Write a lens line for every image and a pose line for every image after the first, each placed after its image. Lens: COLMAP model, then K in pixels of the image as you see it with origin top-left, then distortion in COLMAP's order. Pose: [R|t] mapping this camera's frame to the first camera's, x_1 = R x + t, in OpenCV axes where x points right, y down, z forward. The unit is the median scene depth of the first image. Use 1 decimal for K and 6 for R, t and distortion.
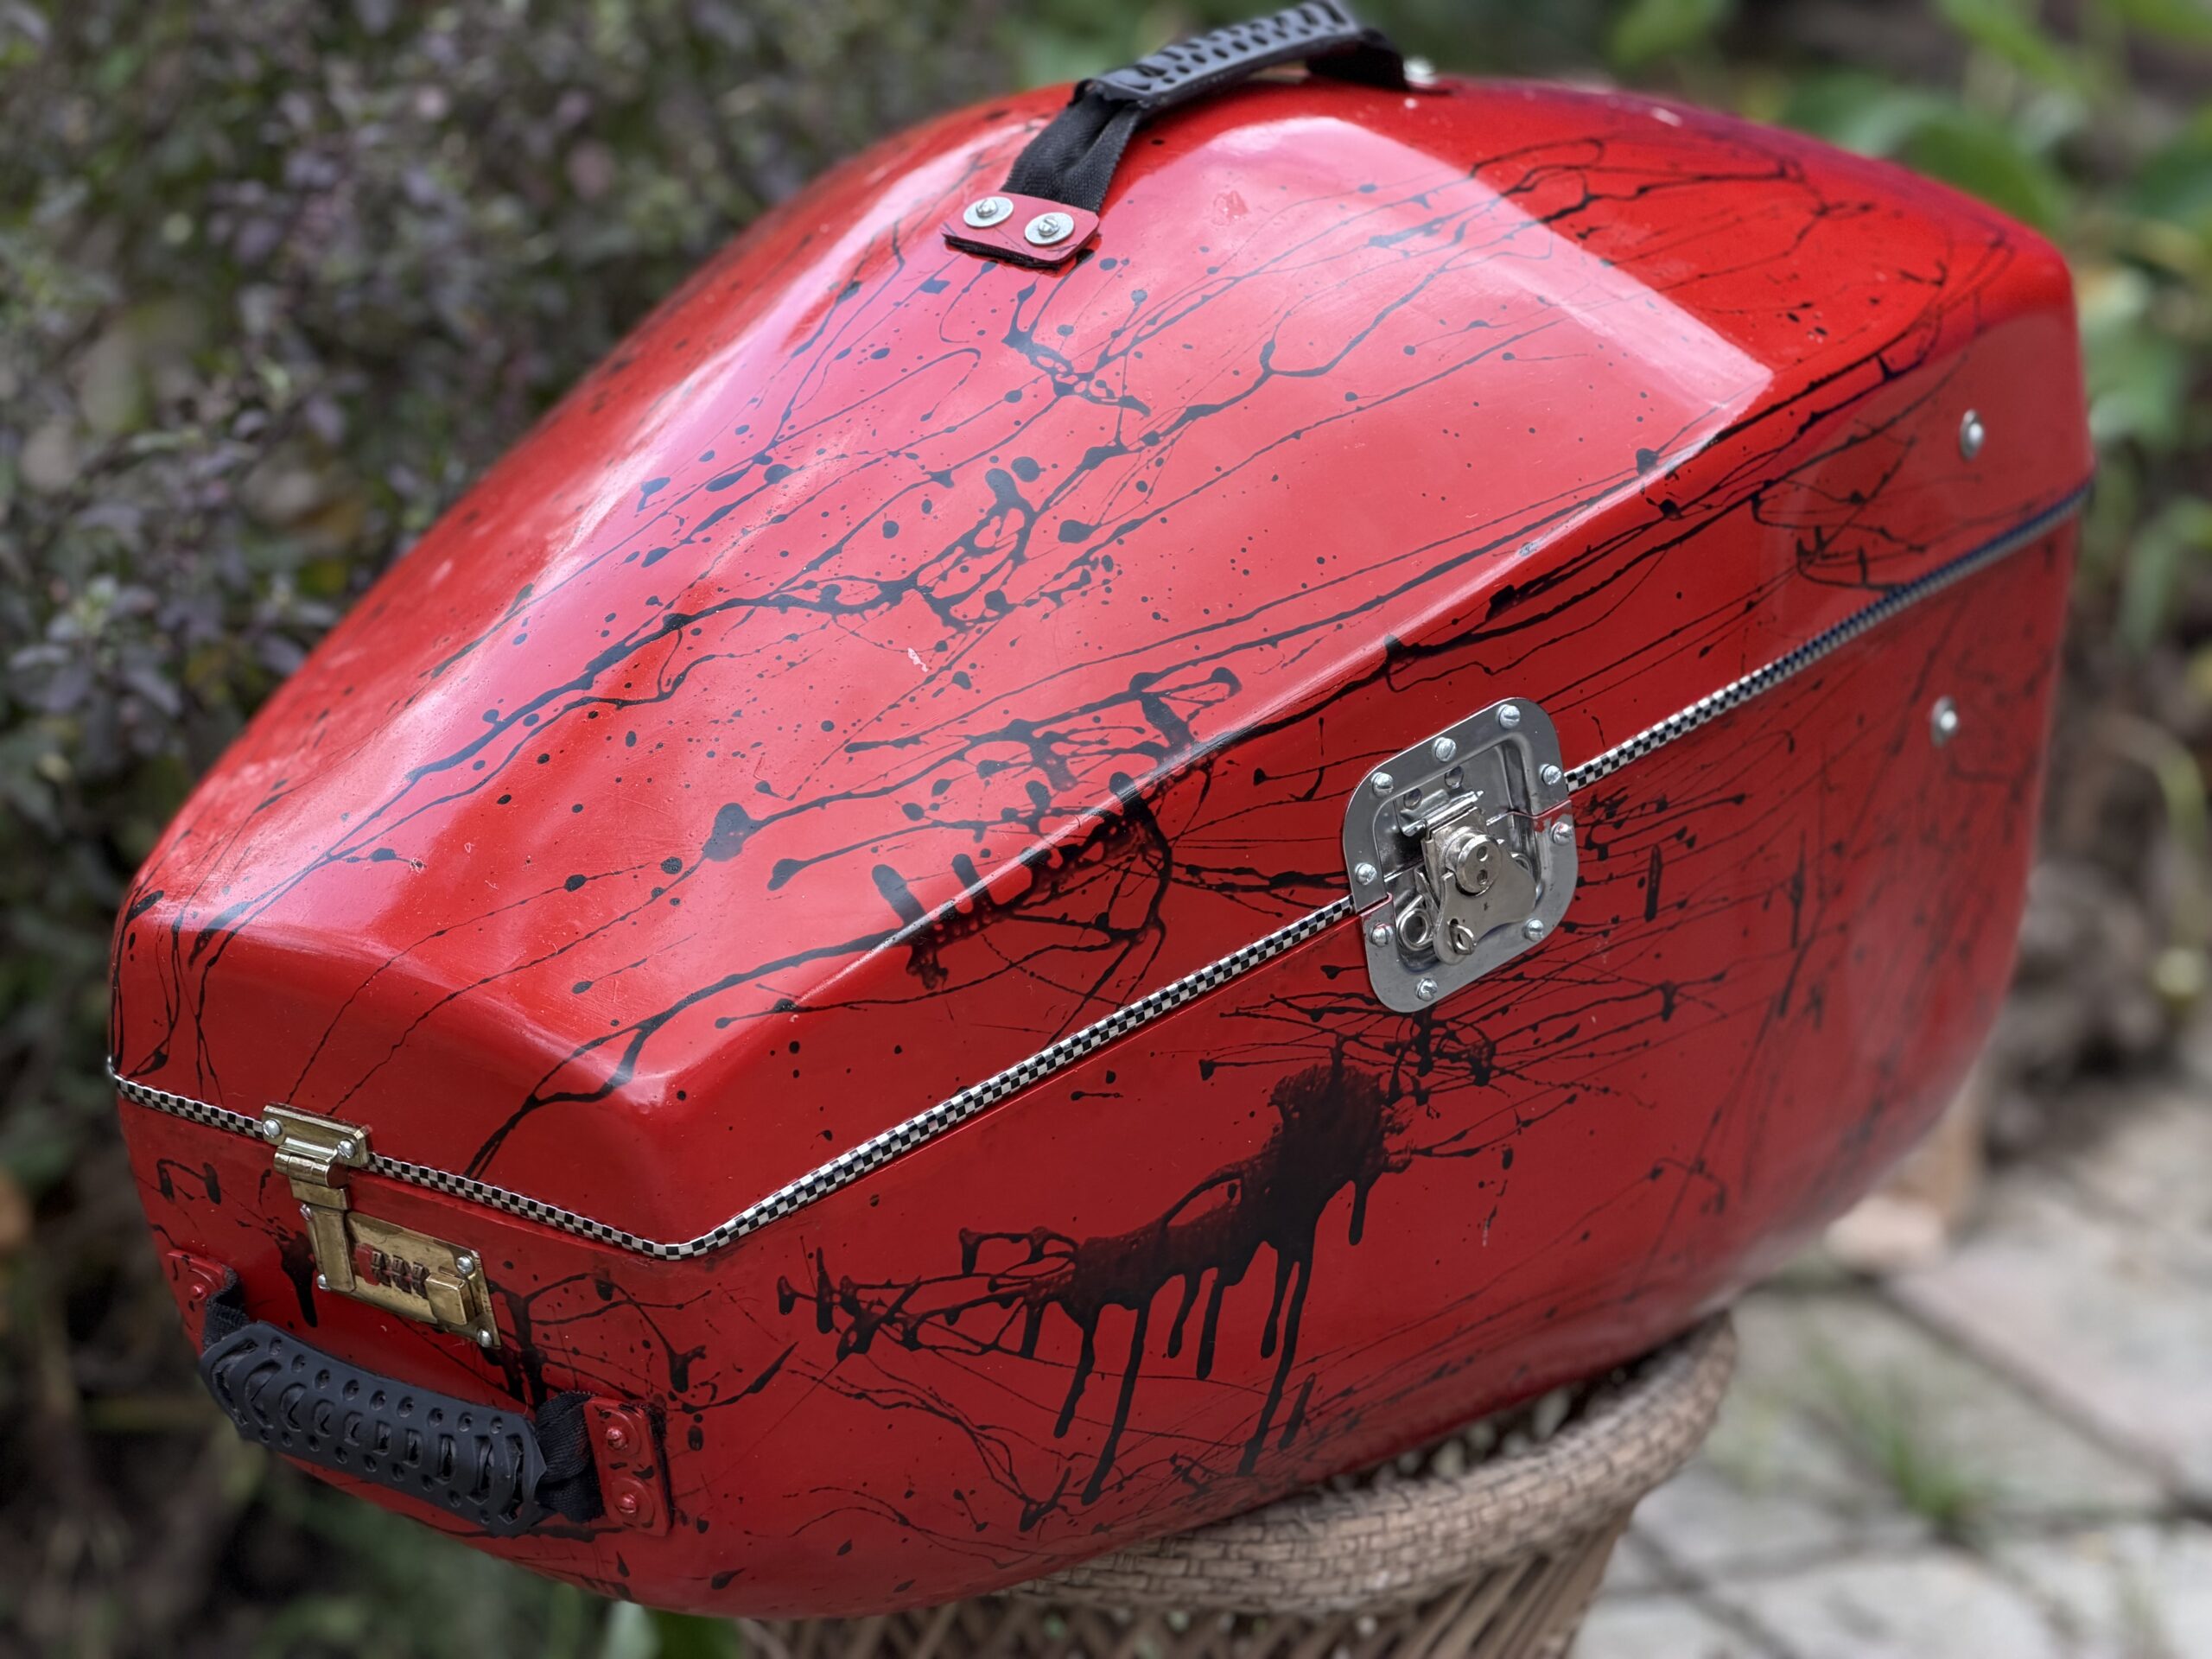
lens RADIAL K [[6724.6, 0, 1094.7], [0, 6724.6, 826.8], [0, 0, 1]] dist [0.226016, 0.000000]
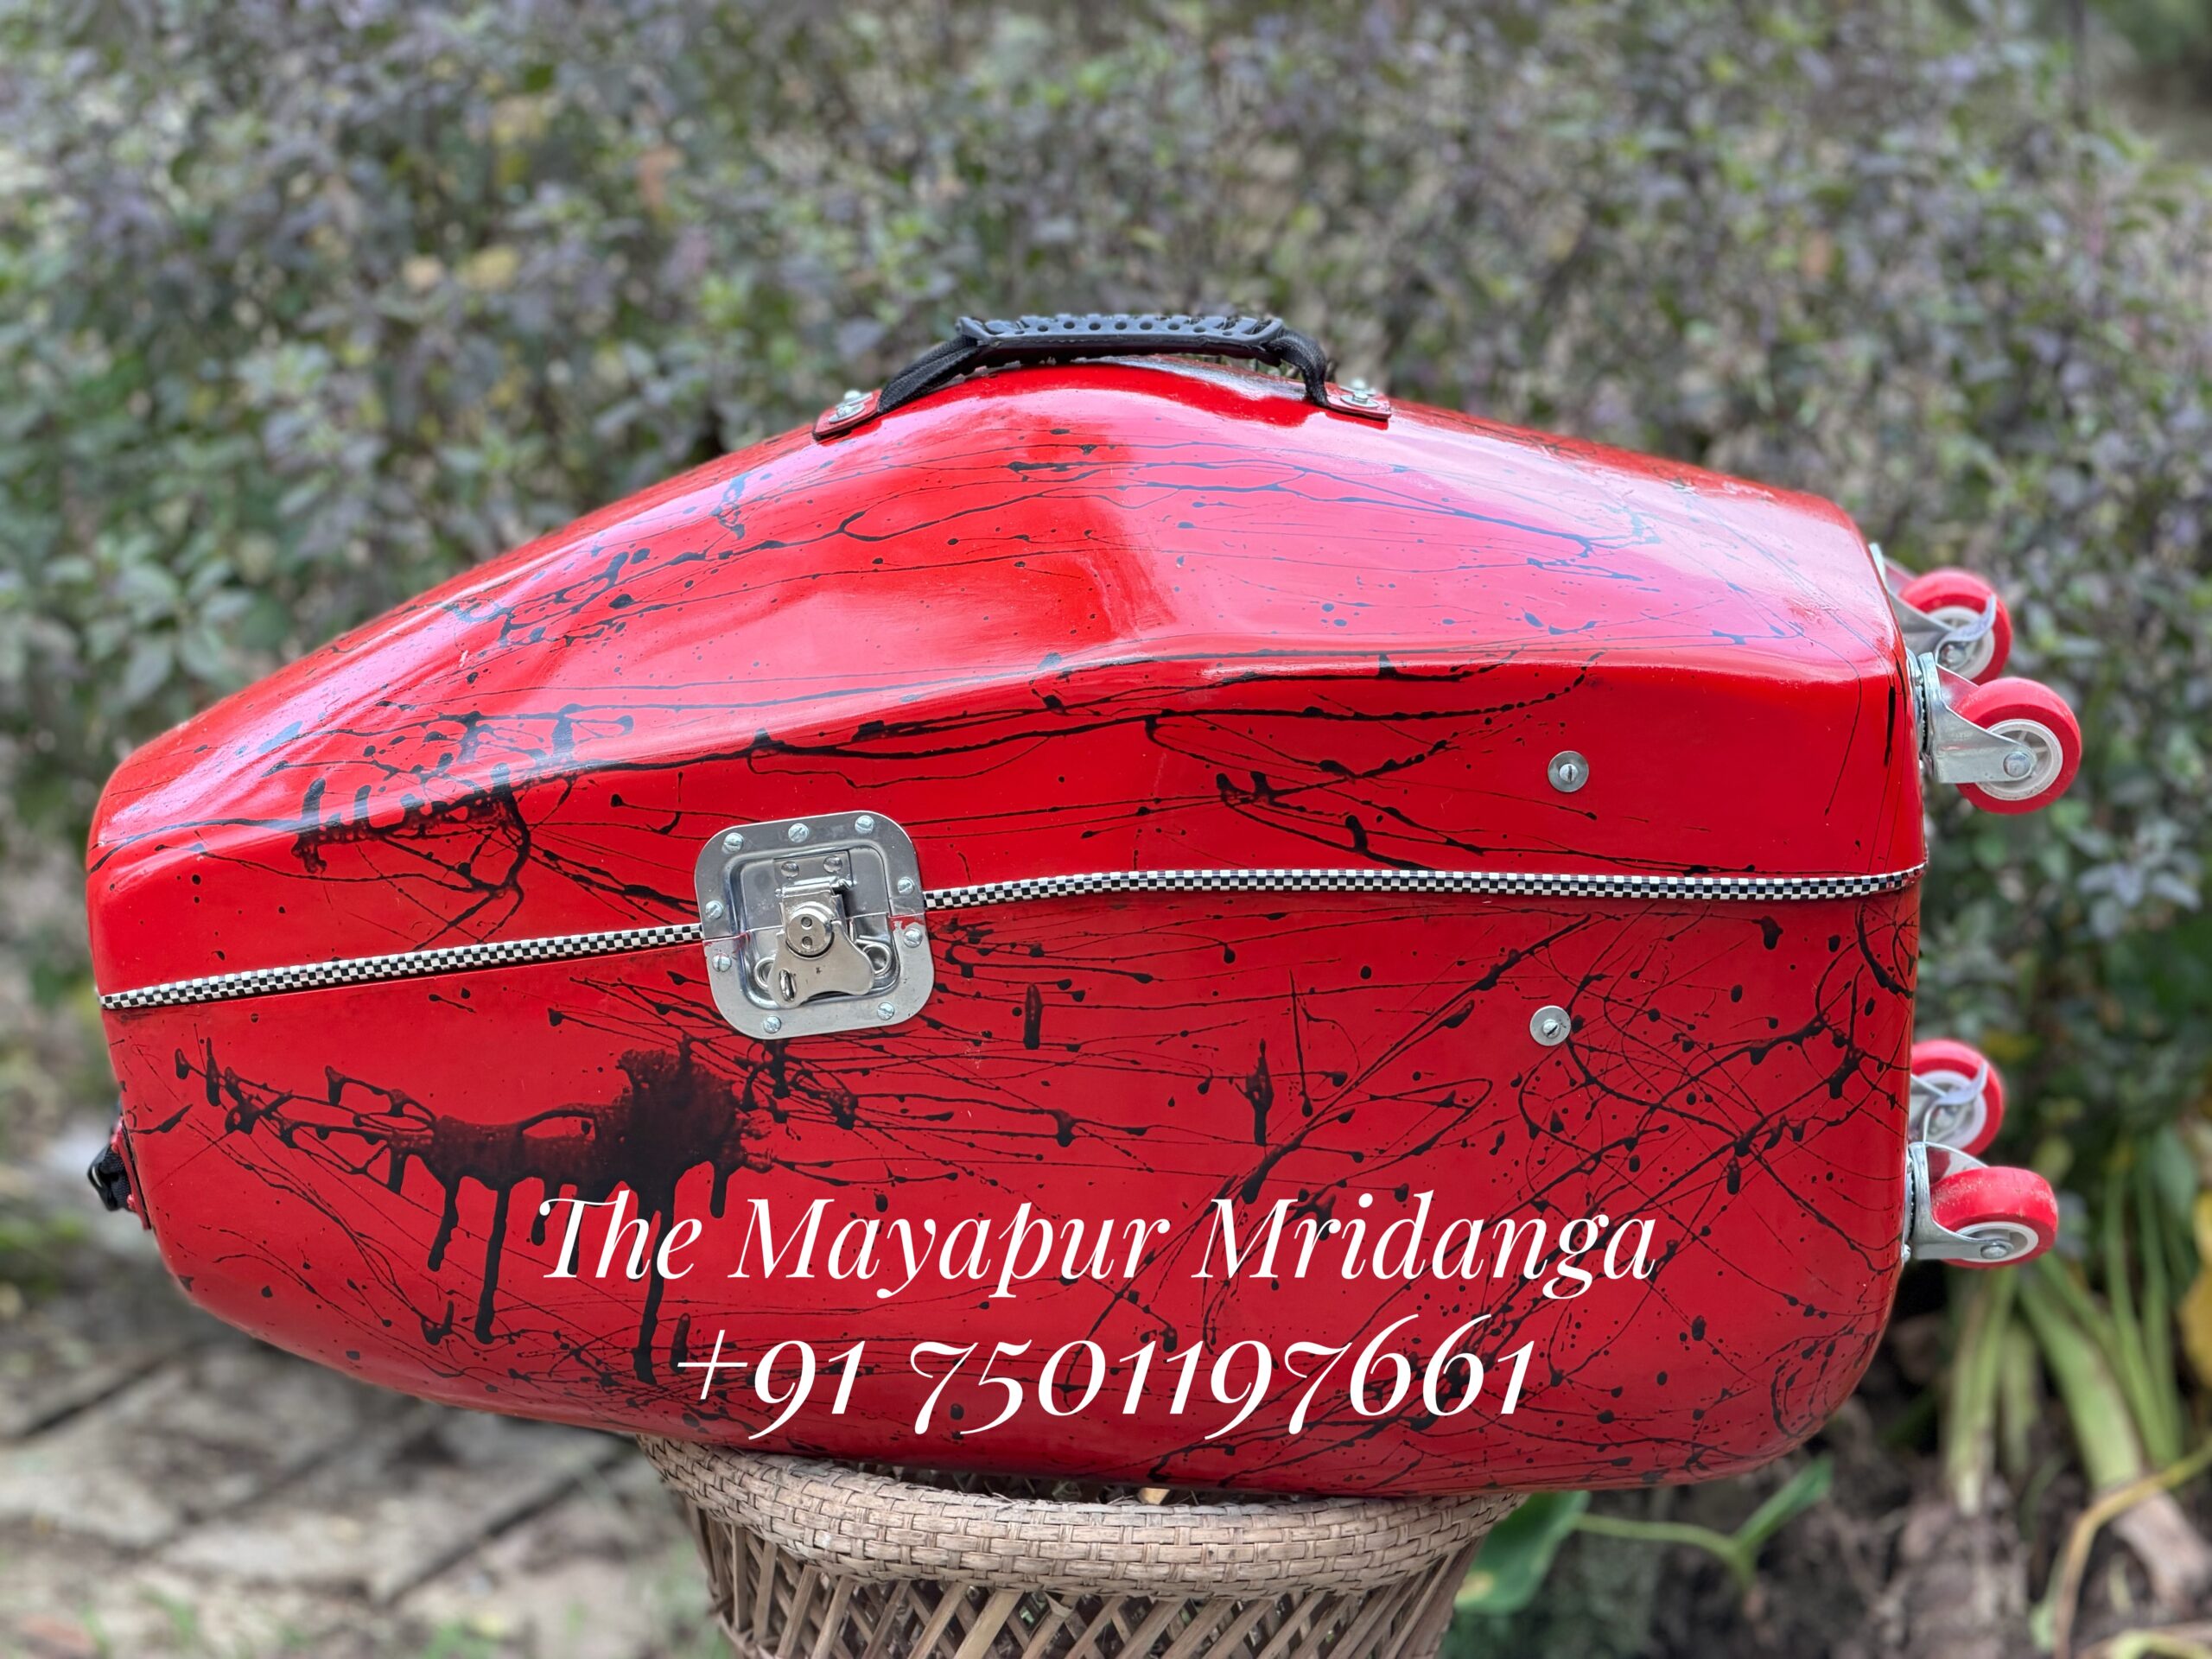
lens RADIAL K [[6724.6, 0, 1123.9], [0, 6724.6, 841.9], [0, 0, 1]] dist [0.226016, 0.000000]
pose [[0.609408, 0.194798, -0.768554, 1.059553], [-0.288364, 0.957418, 0.014016, -0.045307], [0.738558, 0.213082, 0.639631, 0.246931]]
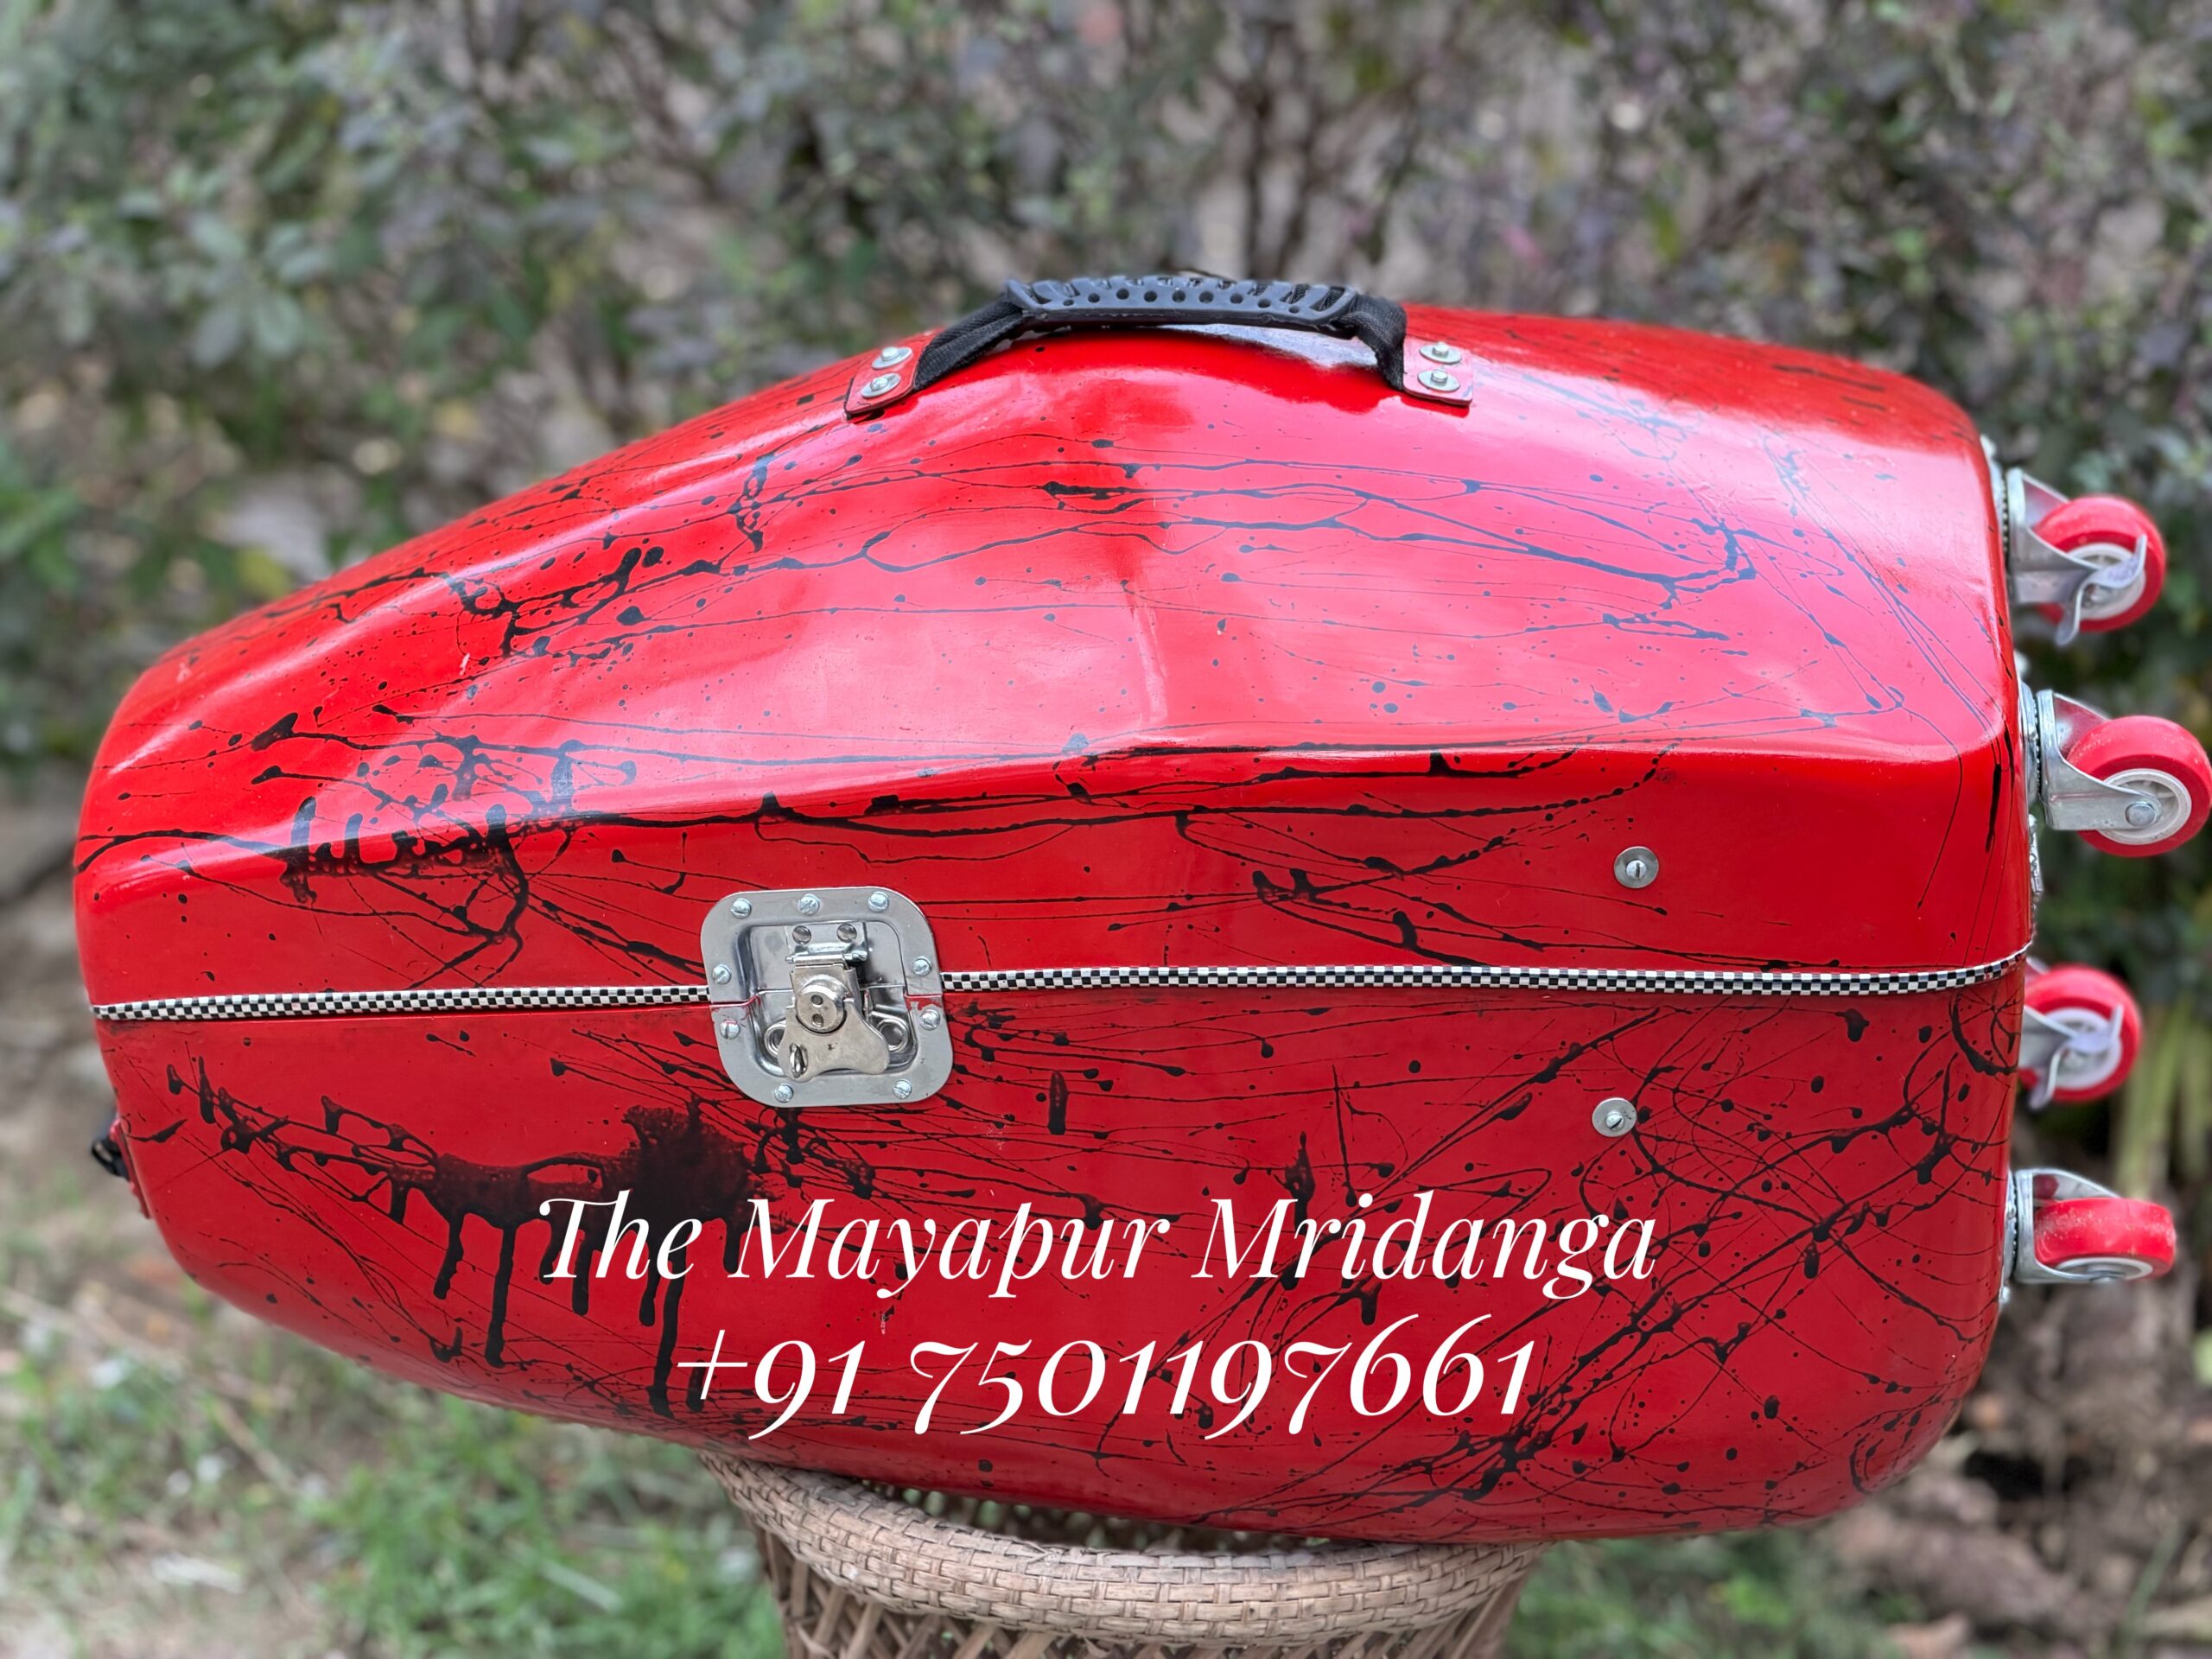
lens RADIAL K [[6724.6, 0, 1104.0], [0, 6724.6, 838.4], [0, 0, 1]] dist [0.226016, 0.000000]
pose [[0.557287, 0.361940, -0.747282, 0.956152], [-0.295086, 0.927572, 0.229202, -0.307145], [0.776116, 0.092782, 0.623727, 0.313661]]
